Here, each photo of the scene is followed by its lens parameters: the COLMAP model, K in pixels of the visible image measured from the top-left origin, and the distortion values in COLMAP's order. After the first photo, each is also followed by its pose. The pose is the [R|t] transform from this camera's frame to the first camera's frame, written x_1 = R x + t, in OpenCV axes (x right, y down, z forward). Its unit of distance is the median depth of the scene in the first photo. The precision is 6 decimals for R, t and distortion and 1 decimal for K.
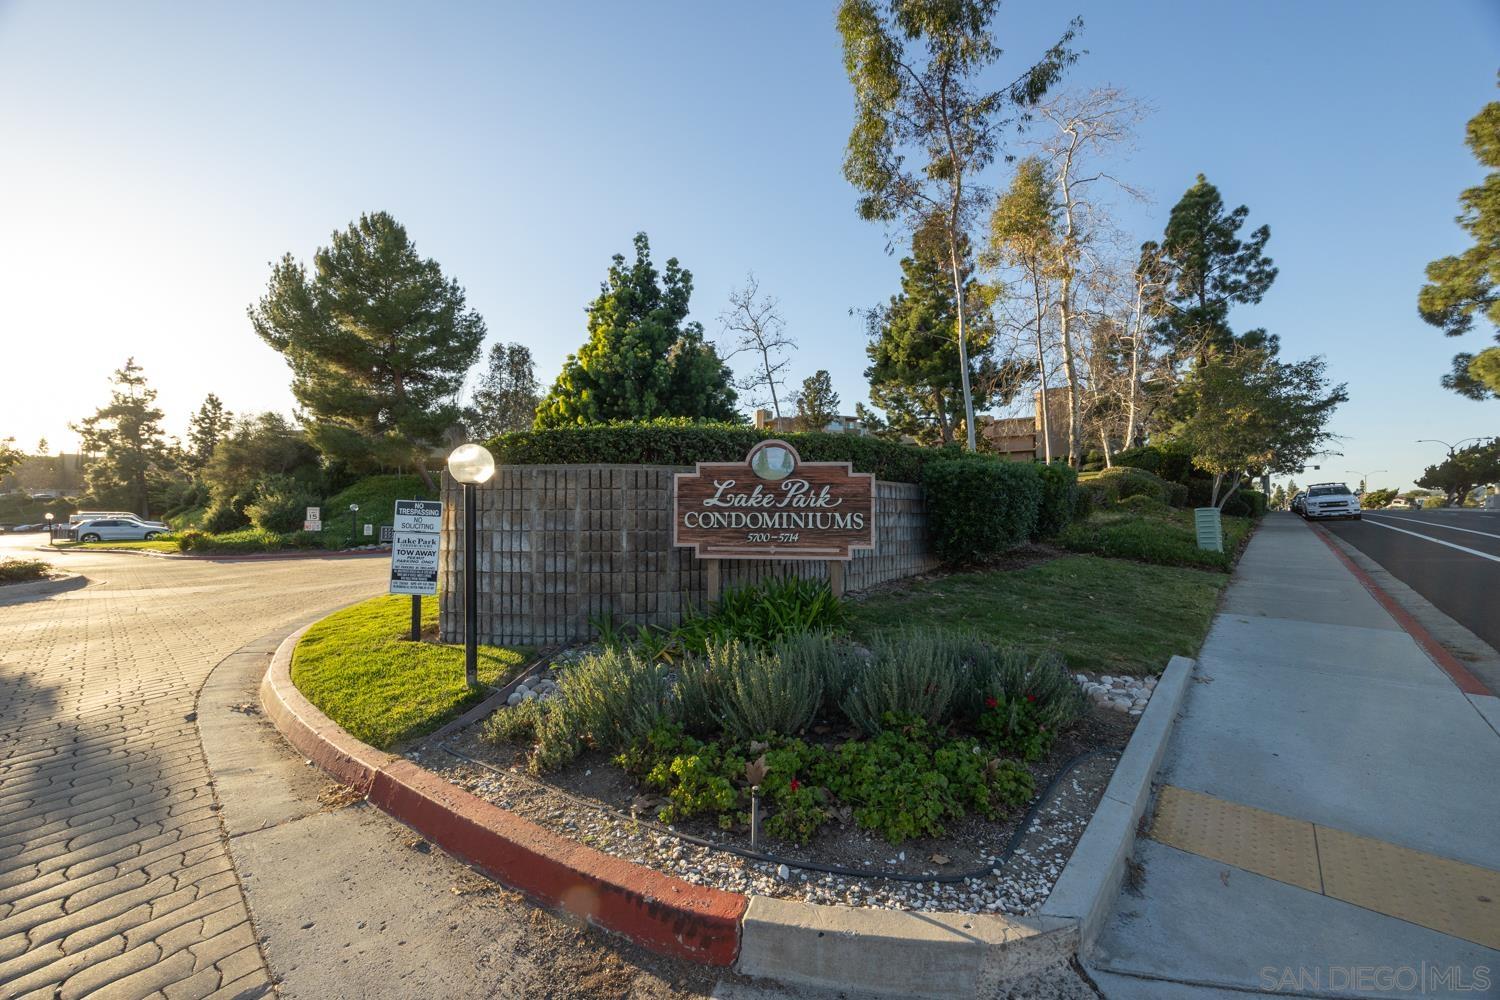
lens RADIAL K [[588.4, 0, 749.6], [0, 588.4, 488.9], [0, 0, 1]] dist [0.002354, 0.000244]
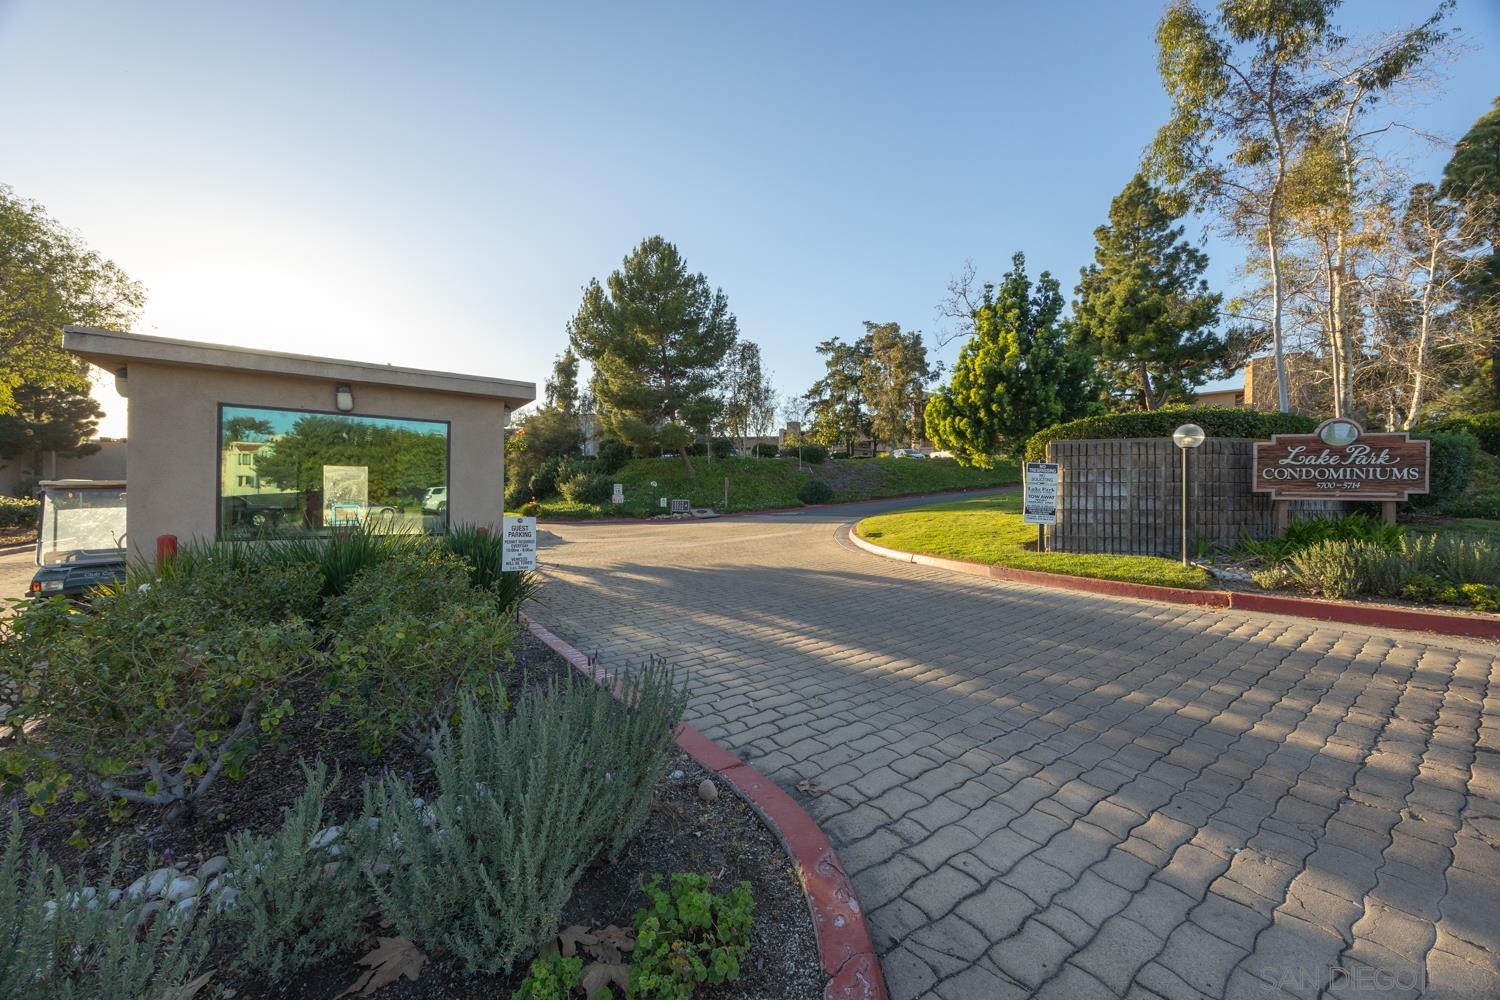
lens RADIAL K [[588.4, 0, 749.6], [0, 588.4, 488.9], [0, 0, 1]] dist [0.002354, 0.000244]
pose [[0.977710, 0.002256, -0.209950, -0.388927], [0.003458, 0.999634, 0.026845, 0.017002], [0.209934, -0.026973, 0.977343, -0.265205]]
